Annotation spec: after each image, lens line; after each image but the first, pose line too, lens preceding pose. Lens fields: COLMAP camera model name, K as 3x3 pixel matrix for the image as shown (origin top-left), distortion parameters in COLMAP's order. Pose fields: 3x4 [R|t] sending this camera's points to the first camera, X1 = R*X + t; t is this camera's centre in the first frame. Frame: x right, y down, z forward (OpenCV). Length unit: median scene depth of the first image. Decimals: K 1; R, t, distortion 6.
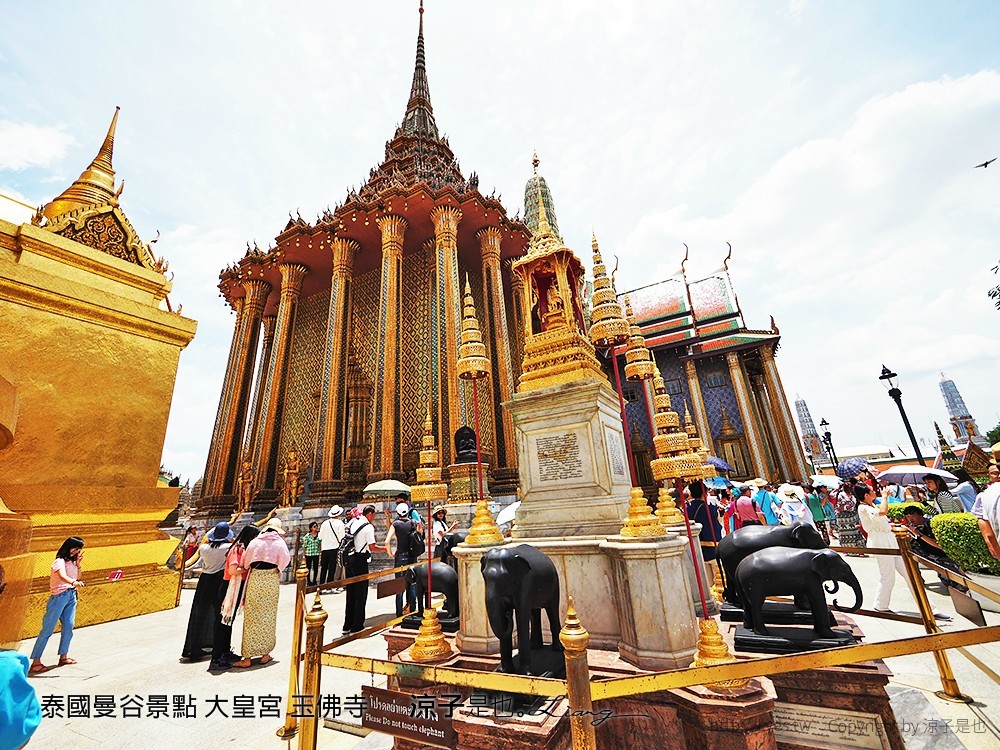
lens RADIAL K [[425.8, 0, 497.6], [0, 425.8, 360.1], [0, 0, 1]] dist [-0.000323, -0.000283]
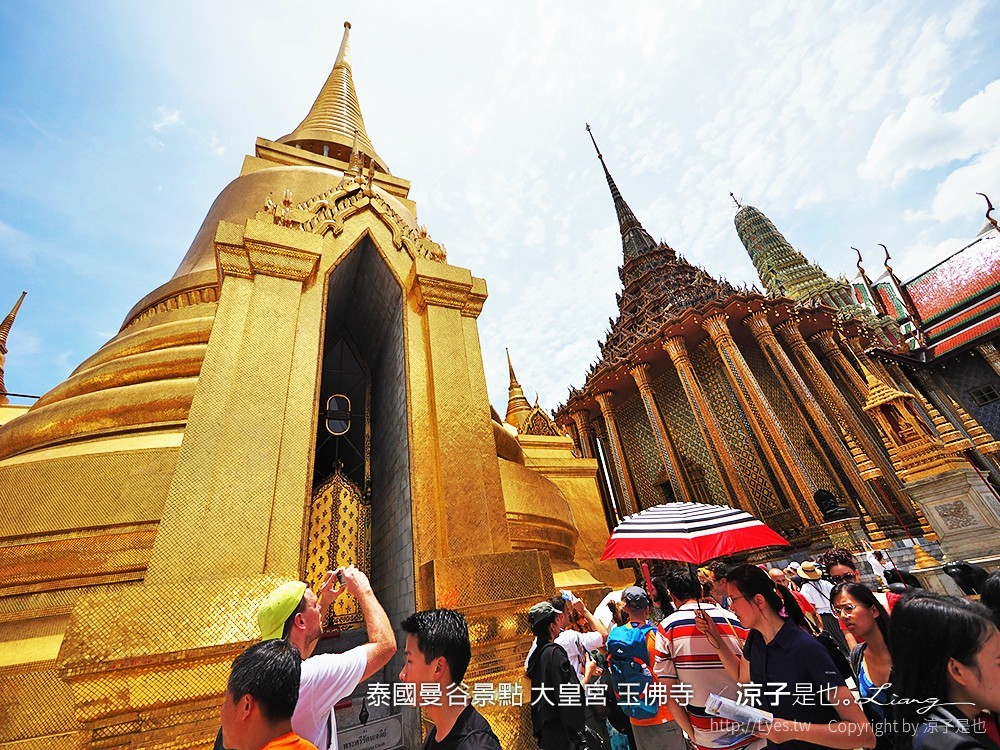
lens RADIAL K [[425.8, 0, 497.6], [0, 425.8, 360.1], [0, 0, 1]] dist [-0.000323, -0.000283]
pose [[0.810245, -0.351103, -0.469286, -0.091378], [0.278401, 0.935167, -0.218986, -0.137877], [0.515748, 0.046783, 0.855462, -0.410807]]
